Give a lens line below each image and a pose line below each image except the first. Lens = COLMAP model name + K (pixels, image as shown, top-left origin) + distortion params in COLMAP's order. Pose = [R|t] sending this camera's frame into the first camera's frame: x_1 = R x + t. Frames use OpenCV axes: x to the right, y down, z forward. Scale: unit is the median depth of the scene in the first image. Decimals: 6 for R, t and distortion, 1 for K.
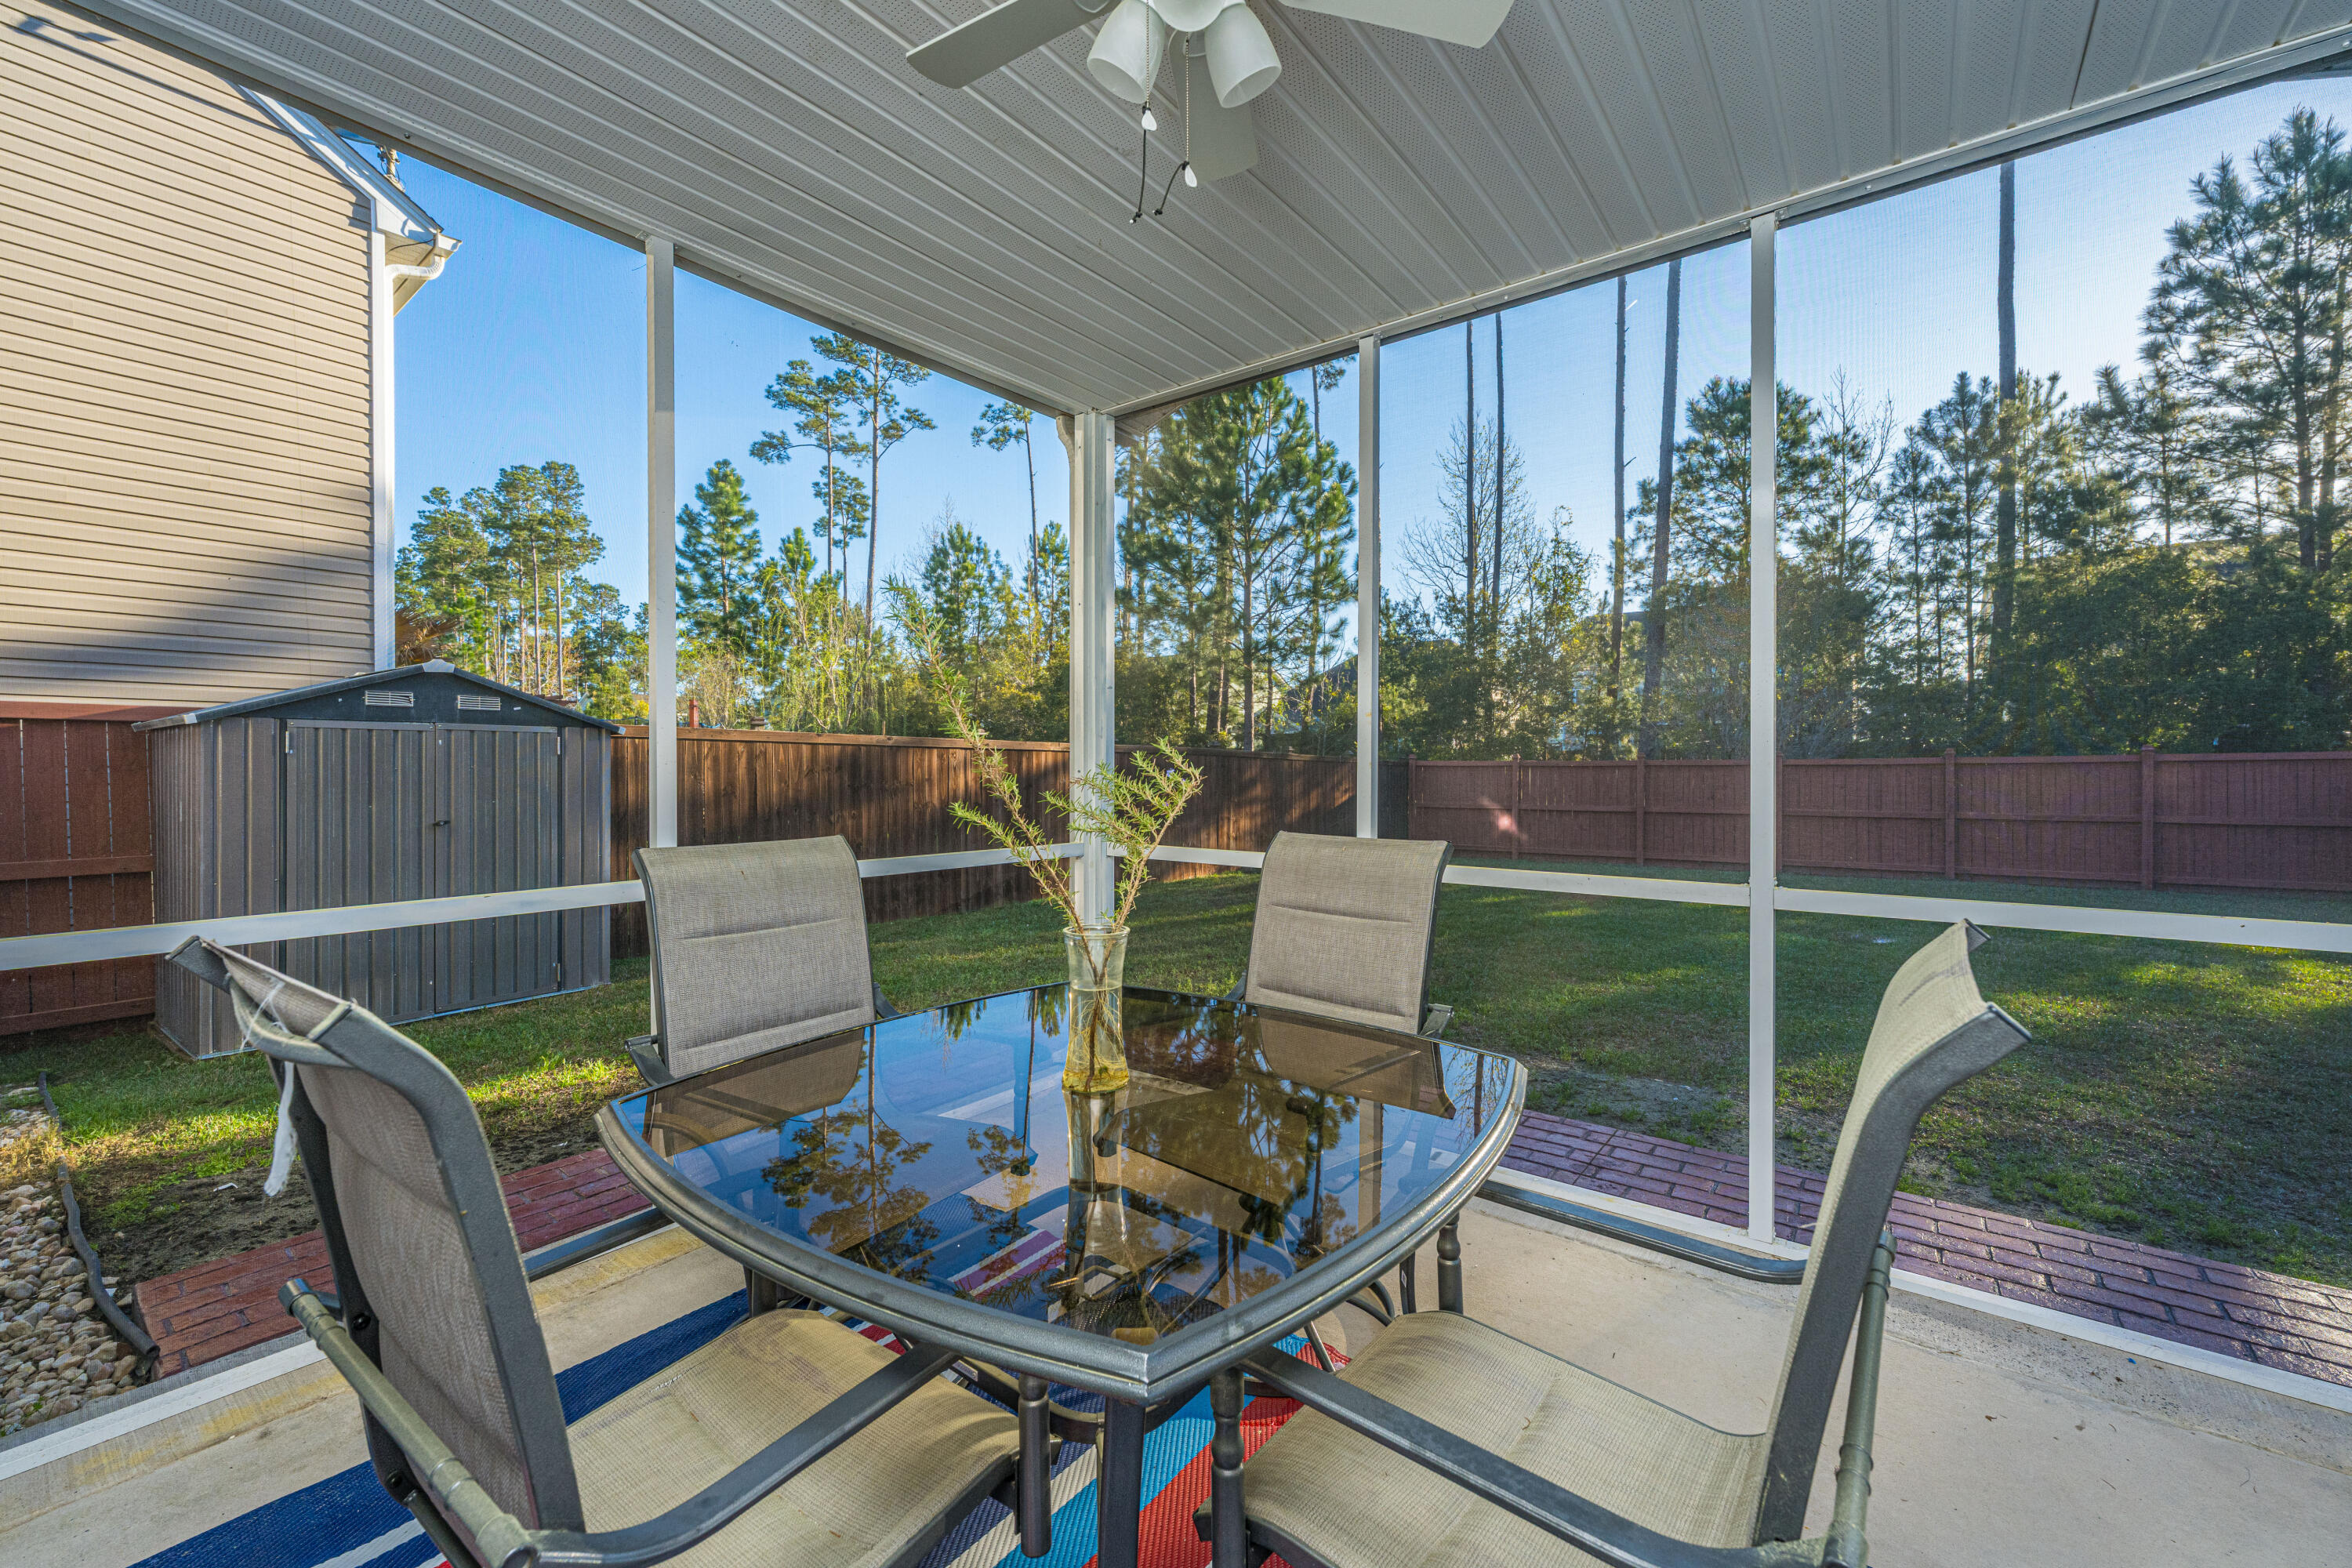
lens RADIAL K [[970.1, 0, 1144.9], [0, 970.1, 765.6], [0, 0, 1]] dist [-0.000149, 0.000116]
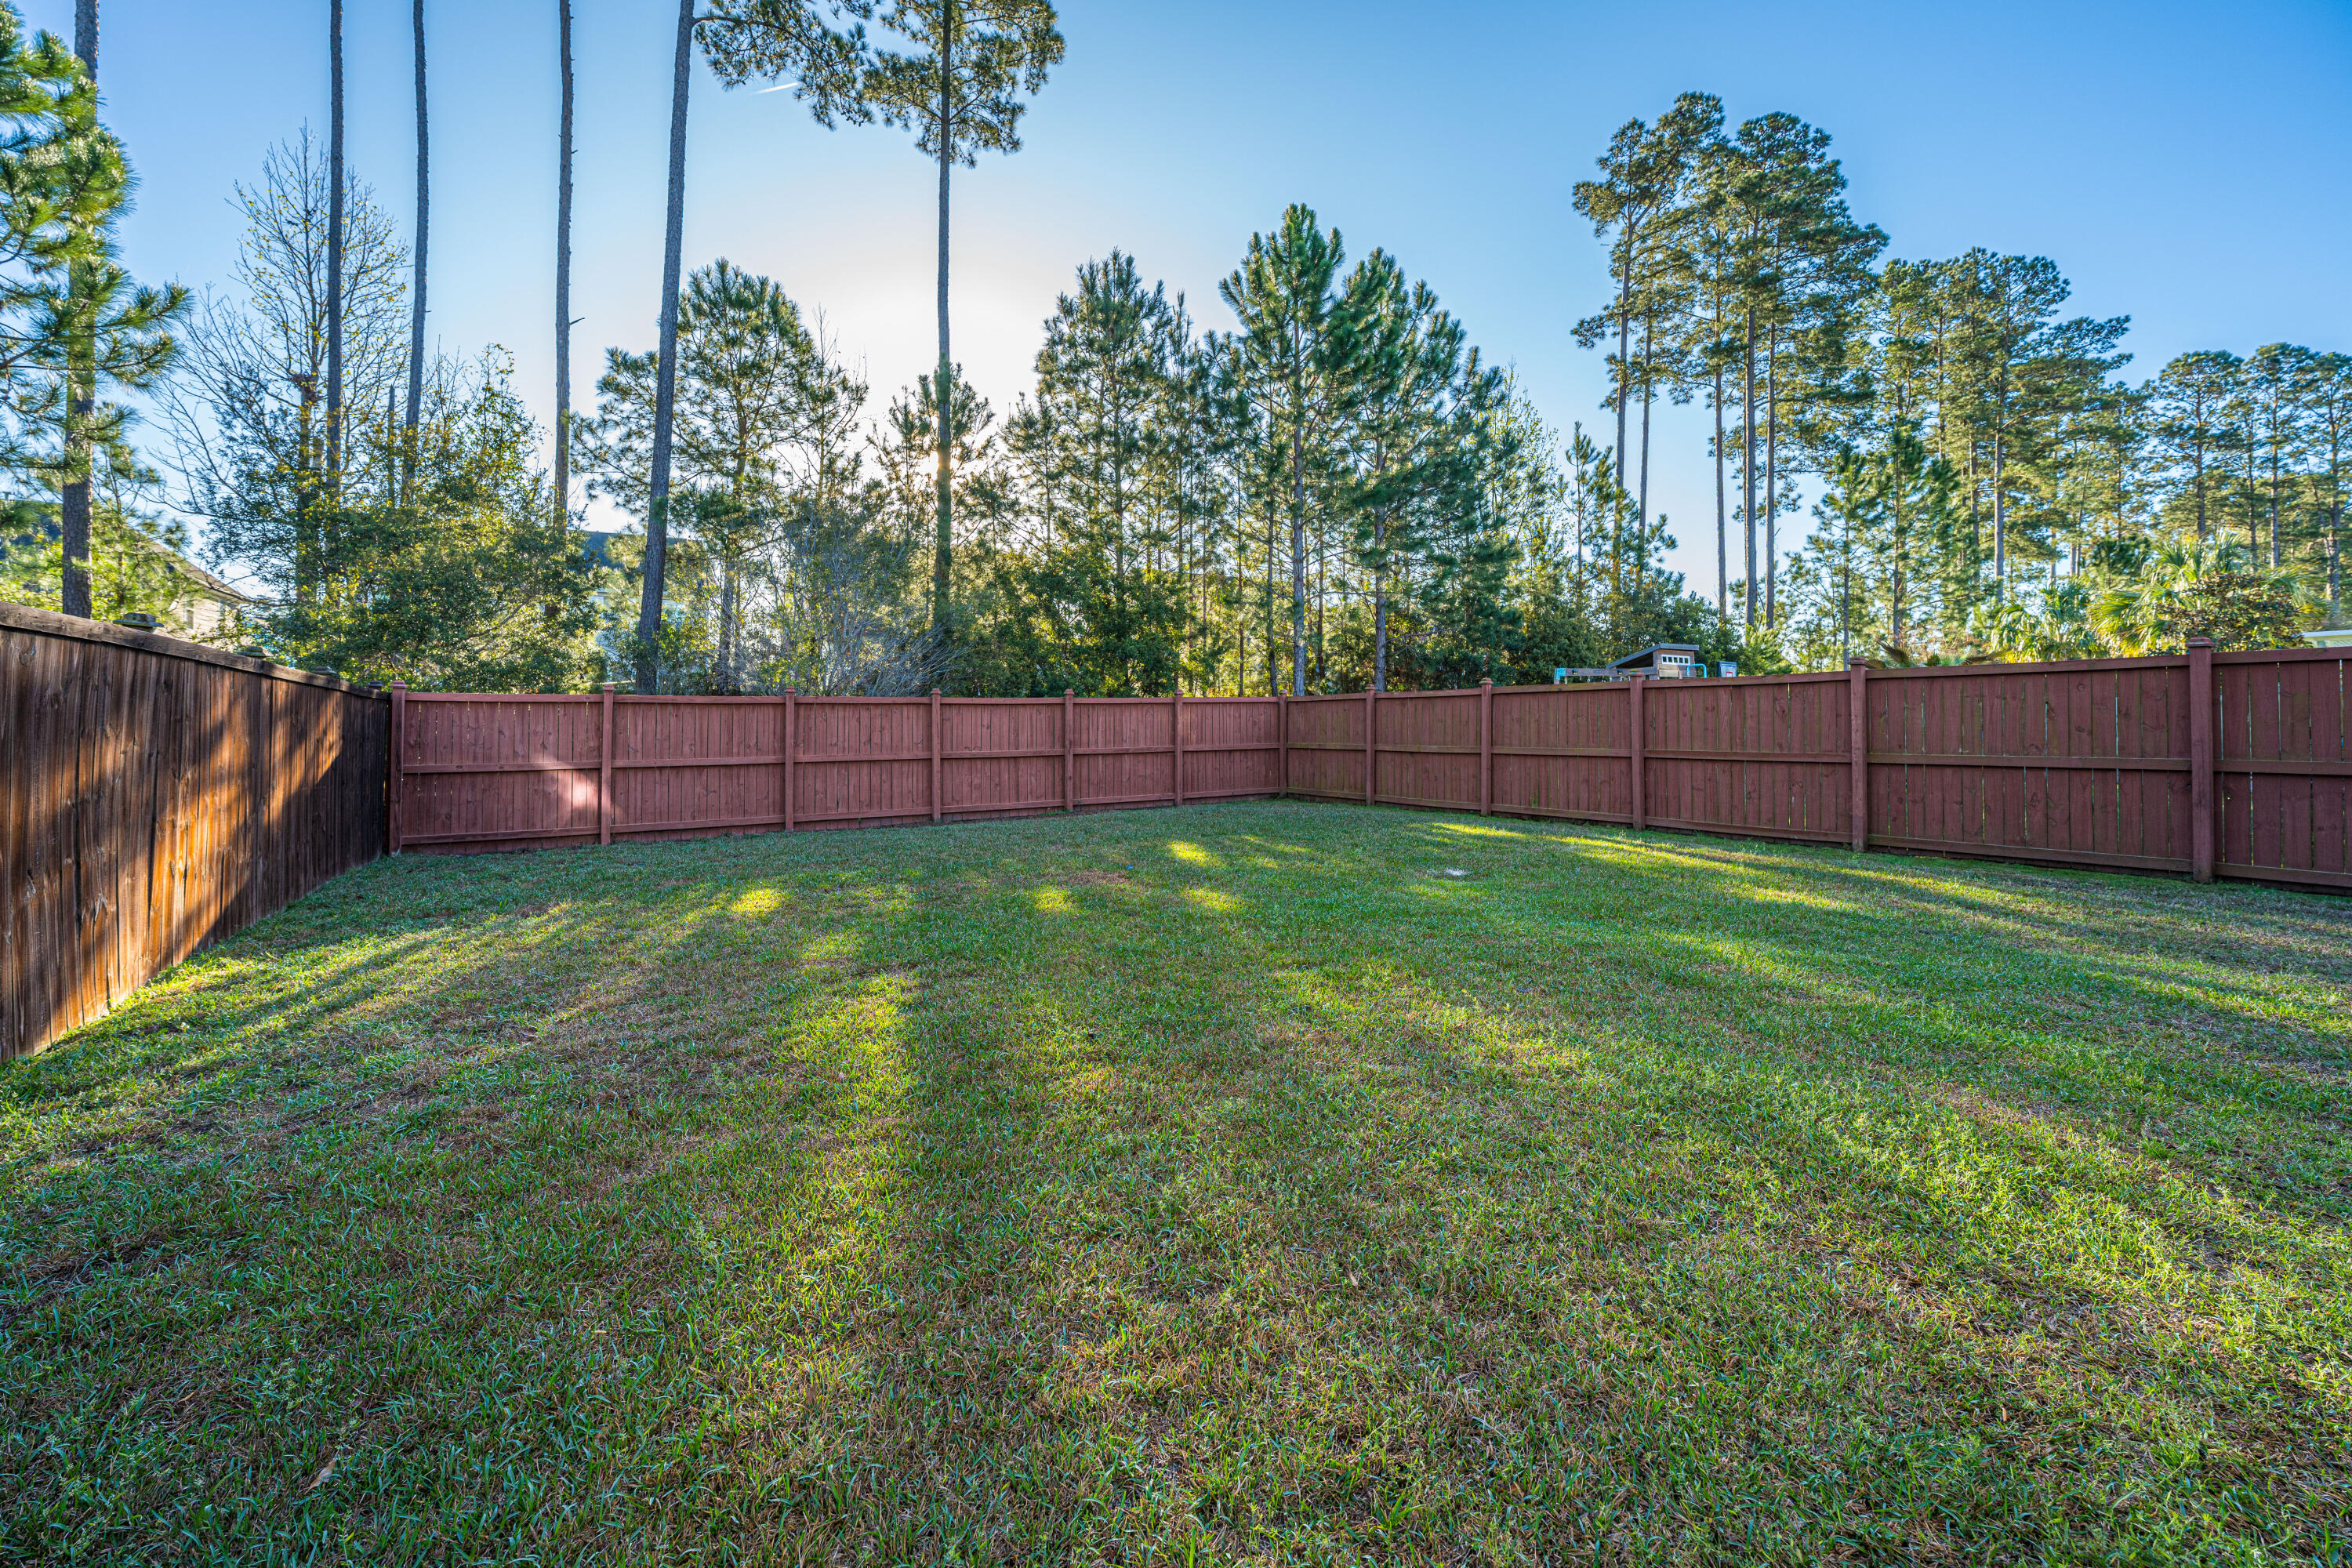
lens RADIAL K [[973.4, 0, 1178.2], [0, 973.4, 709.0], [0, 0, 1]] dist [0.000414, -0.000056]
pose [[0.323728, 0.007950, 0.946117, -0.113448], [0.001703, 0.999958, -0.008985, 0.009933], [-0.946149, 0.004520, 0.323701, 0.402872]]
